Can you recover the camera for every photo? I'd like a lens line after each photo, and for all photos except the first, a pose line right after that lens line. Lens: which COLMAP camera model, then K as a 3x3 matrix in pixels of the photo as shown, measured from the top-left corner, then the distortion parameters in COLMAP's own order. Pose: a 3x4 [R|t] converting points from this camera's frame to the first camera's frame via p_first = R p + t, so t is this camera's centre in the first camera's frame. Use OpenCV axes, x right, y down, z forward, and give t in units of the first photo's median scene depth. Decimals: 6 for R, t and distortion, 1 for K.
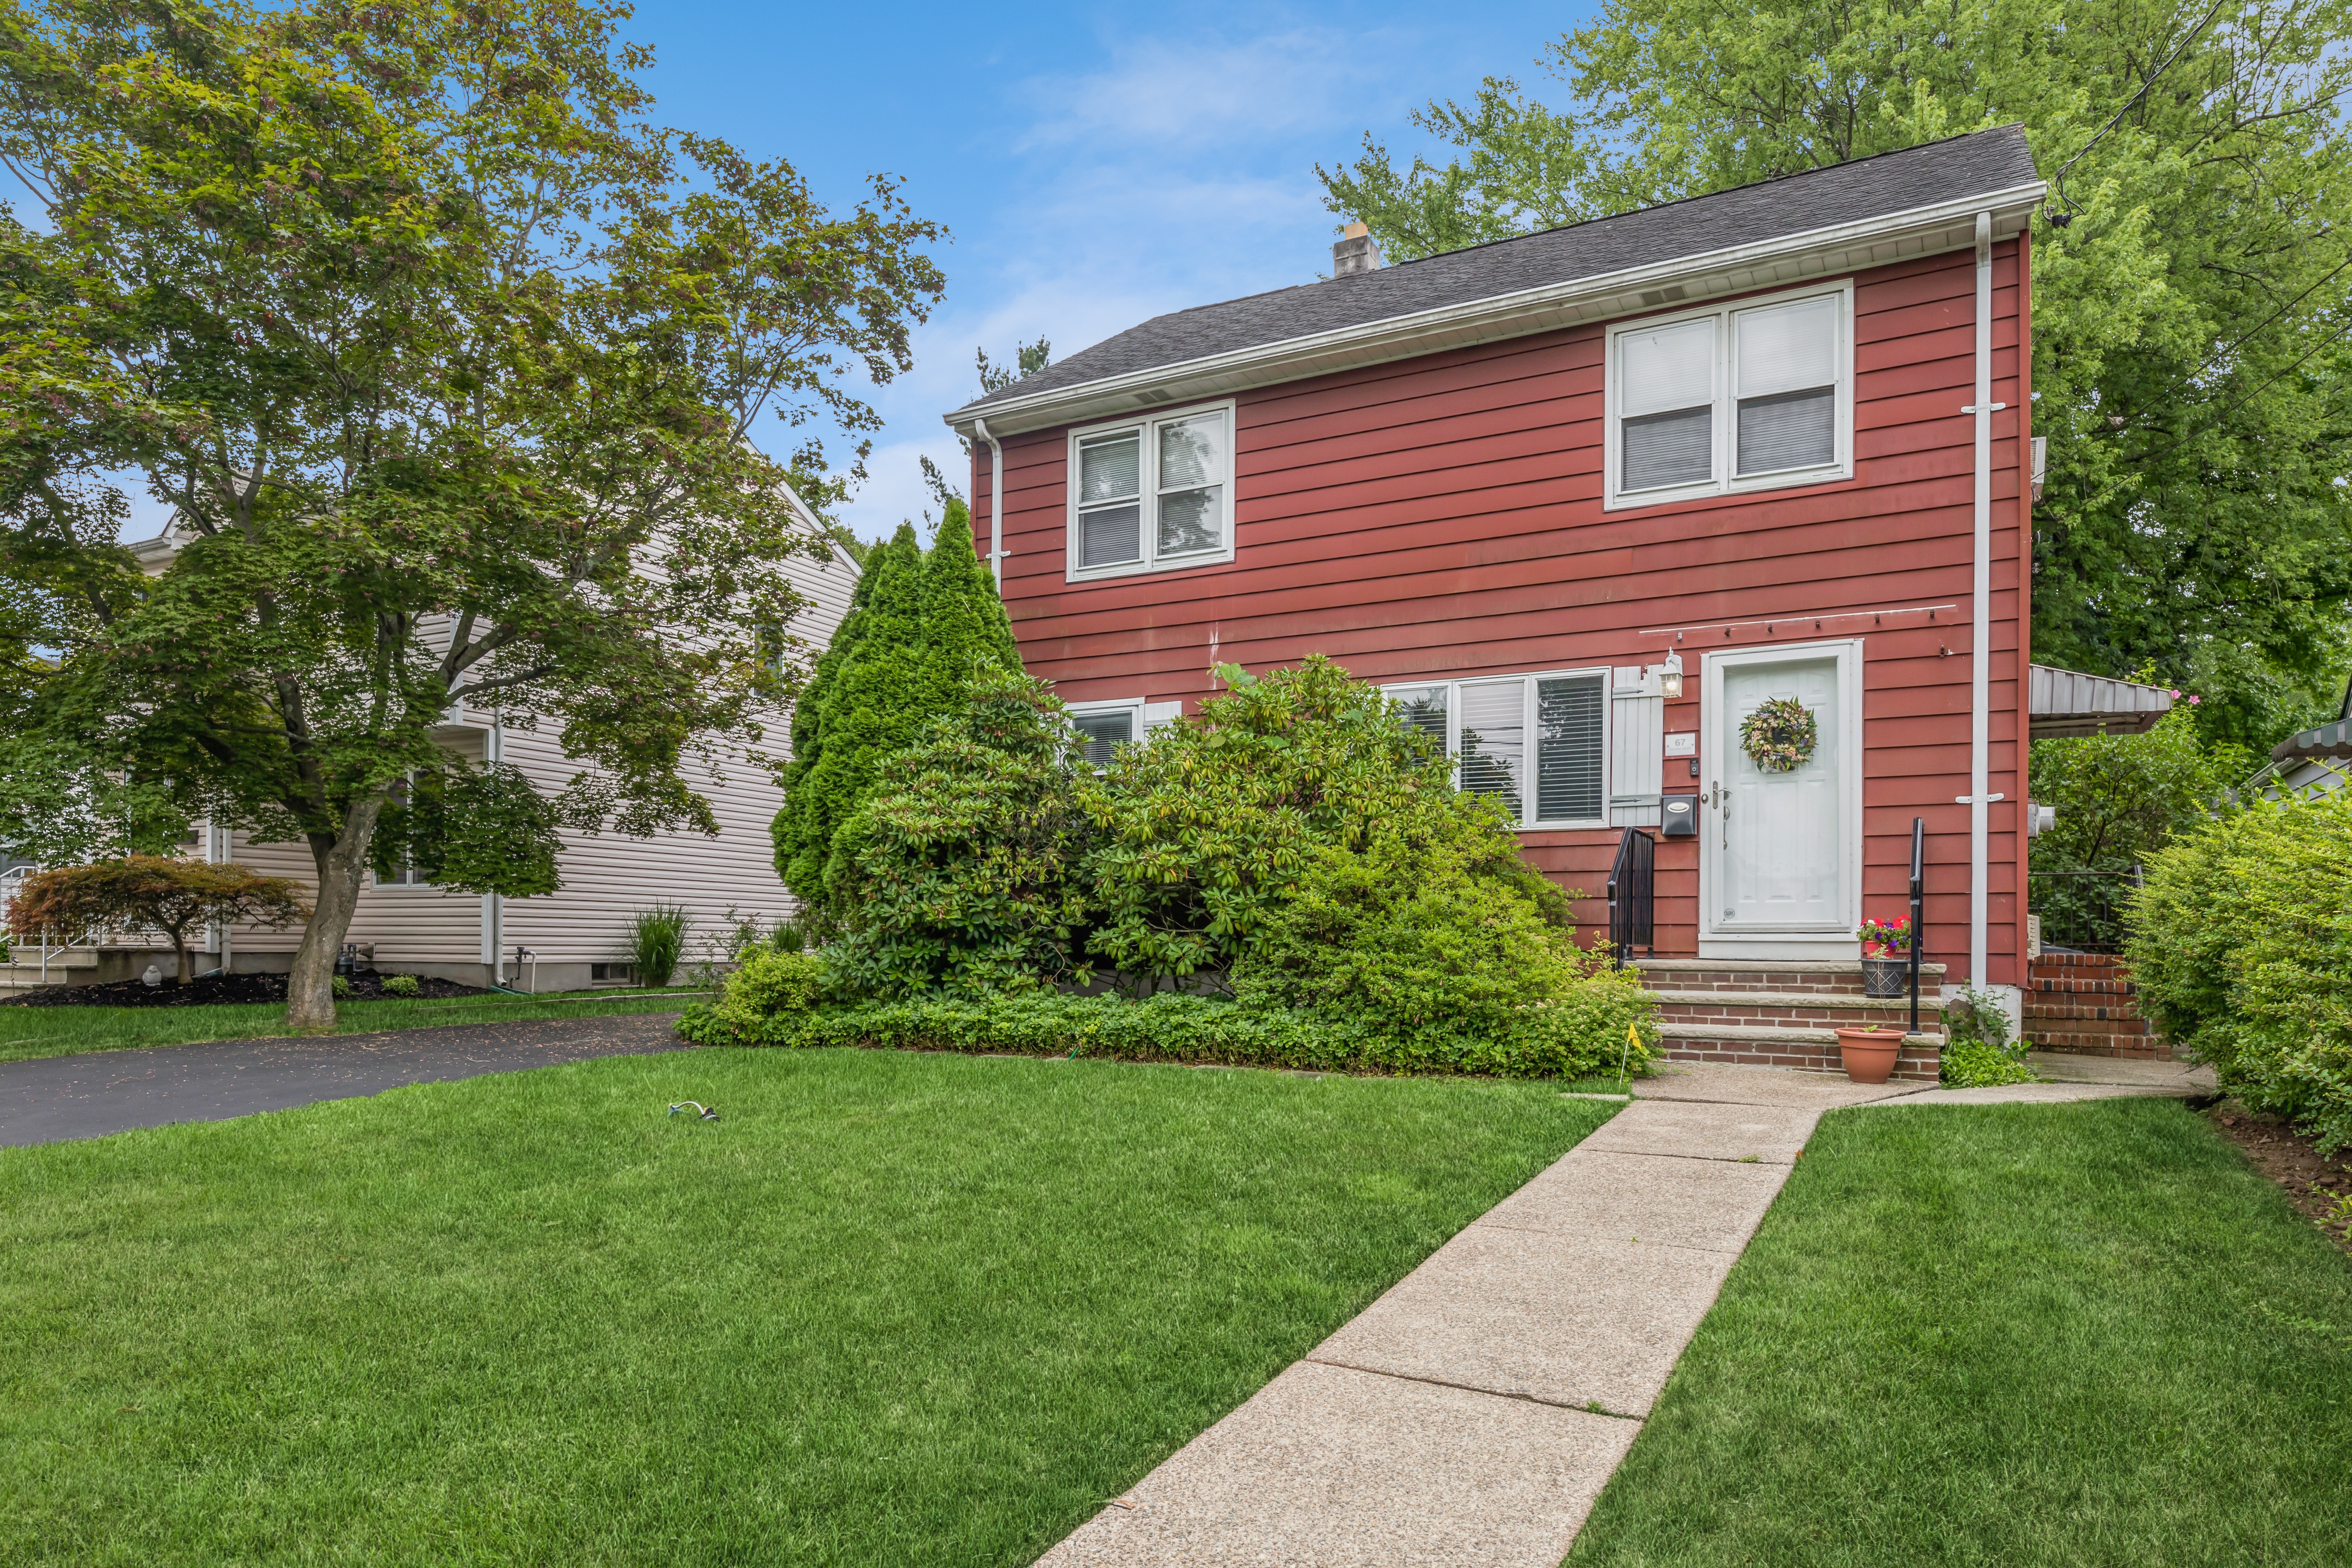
lens RADIAL K [[1445.0, 0, 1176.0], [0, 1445.0, 784.0], [0, 0, 1]] dist [-0.001496, -0.000104]
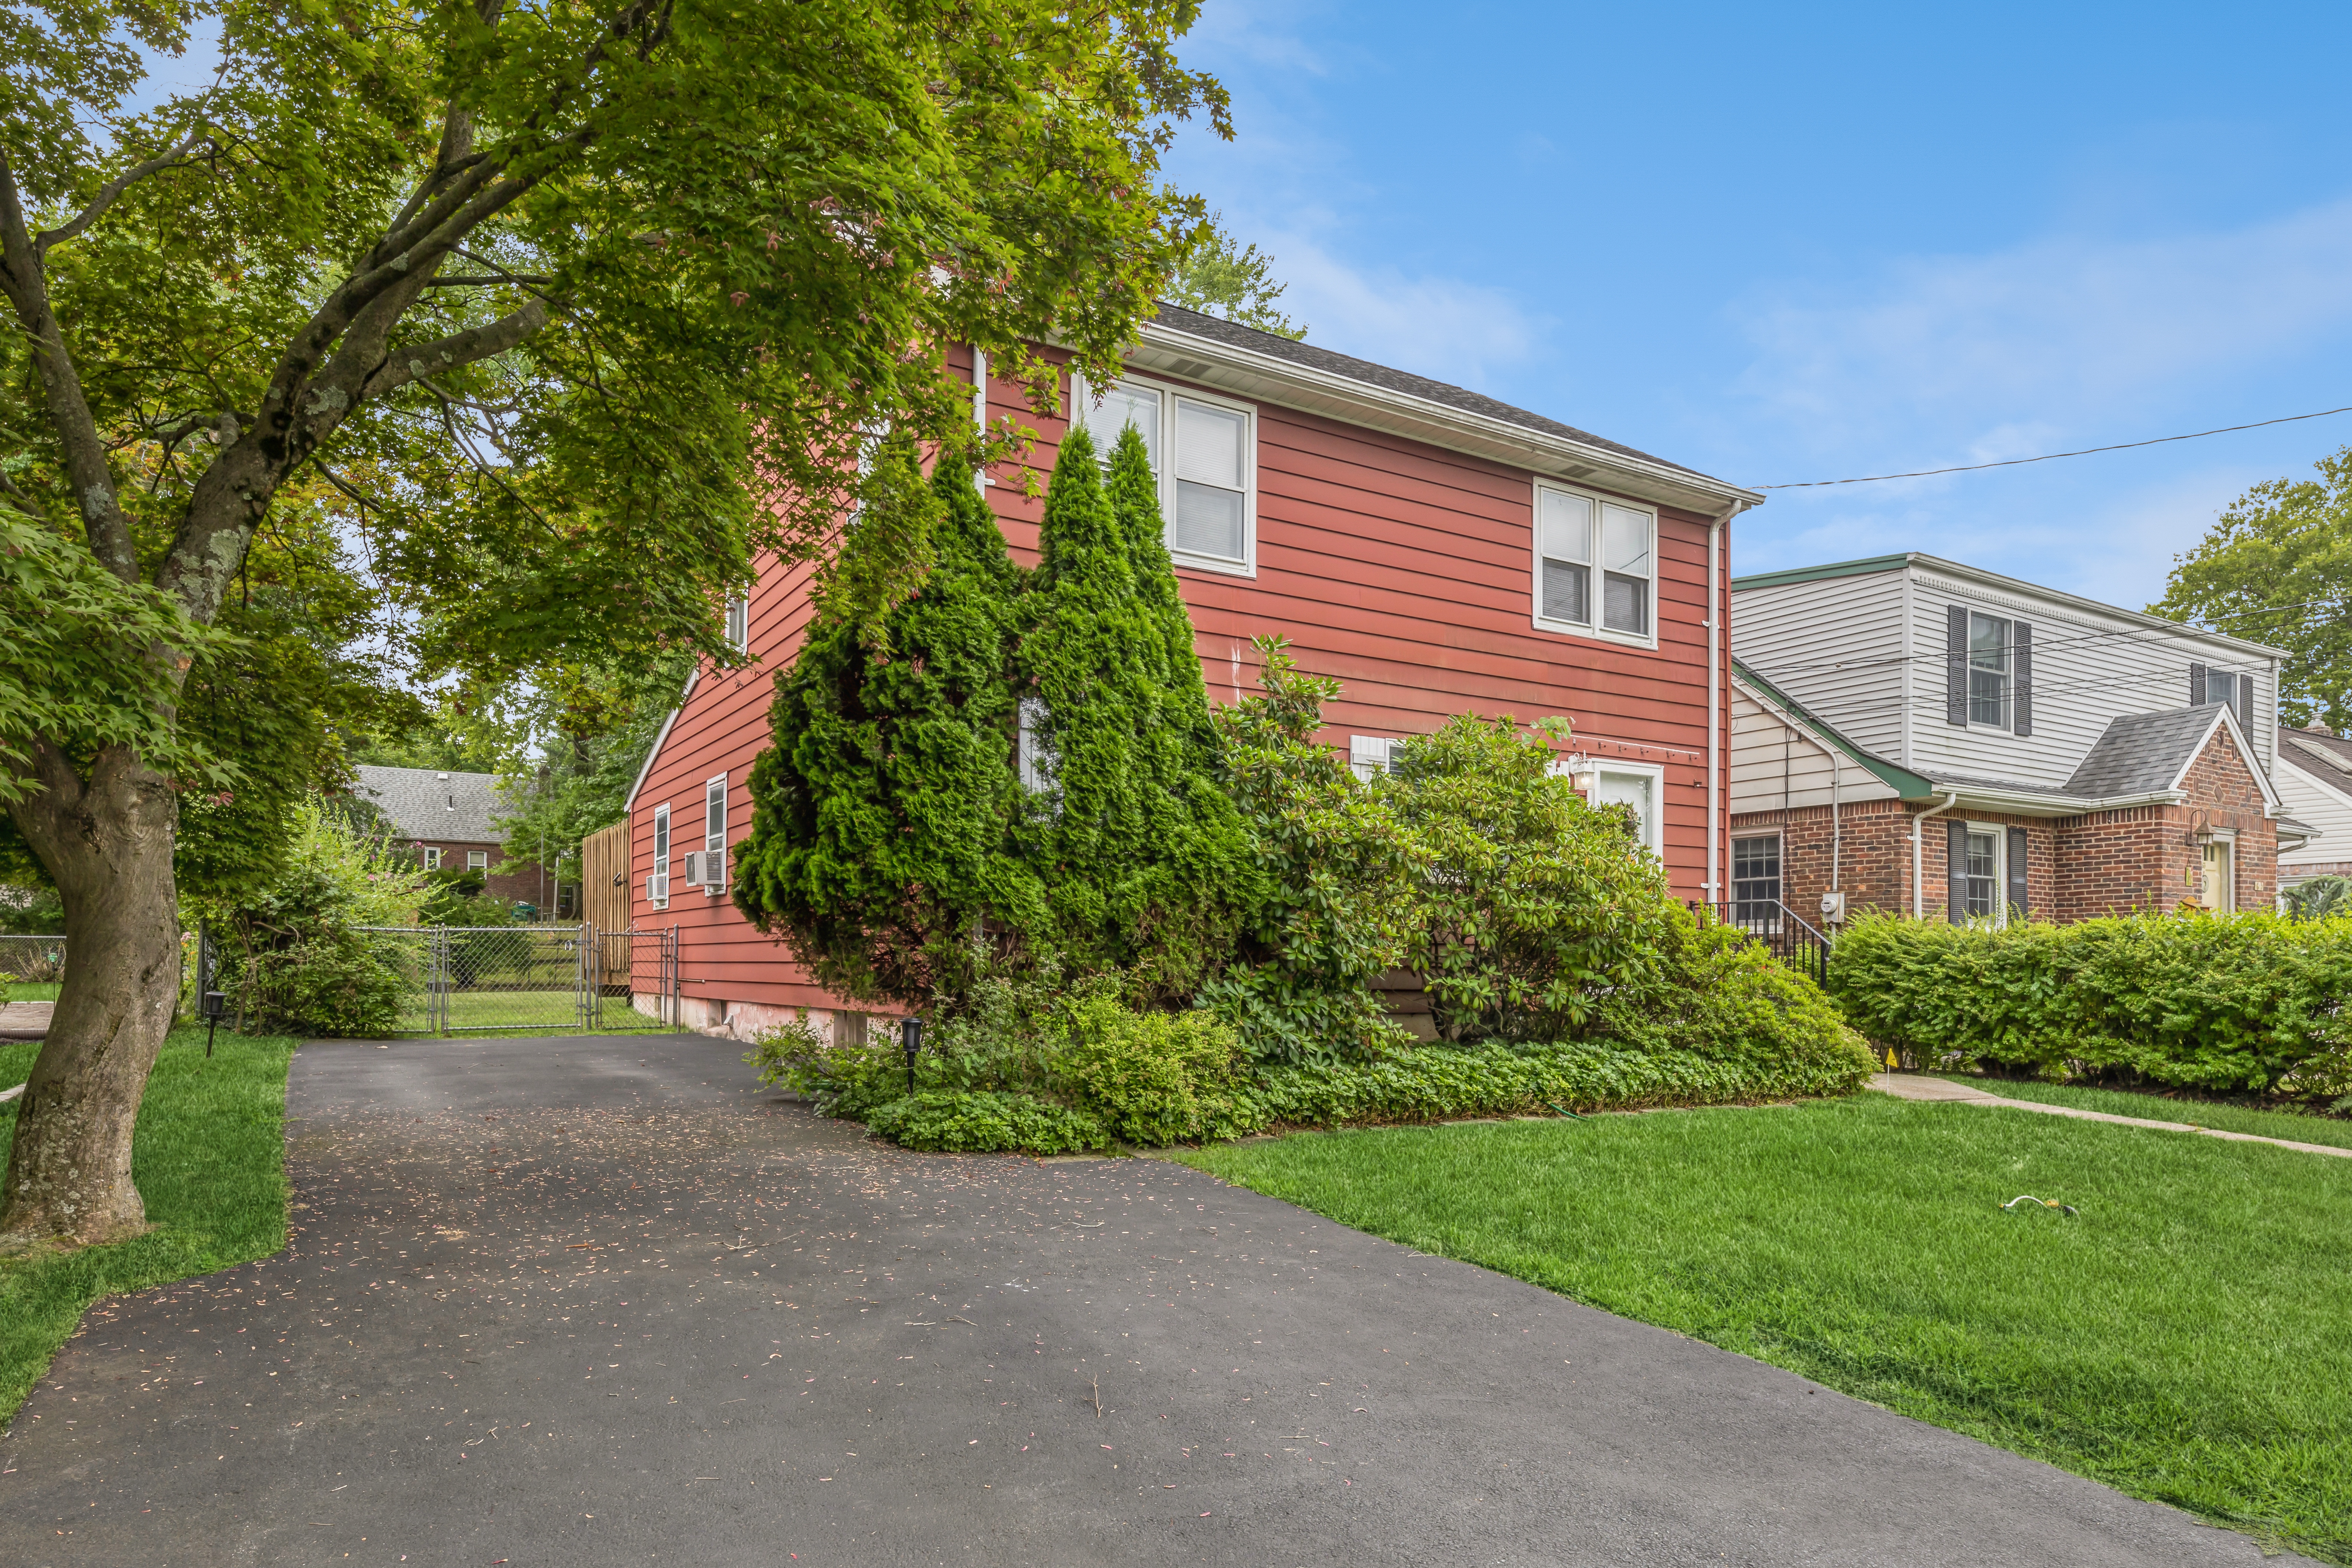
lens RADIAL K [[1445.0, 0, 1176.0], [0, 1445.0, 784.0], [0, 0, 1]] dist [-0.001496, -0.000104]
pose [[0.530857, 0.095478, 0.842065, -0.924512], [-0.126570, 0.991421, -0.032620, 0.022450], [-0.837956, -0.089264, 0.538388, 0.599269]]
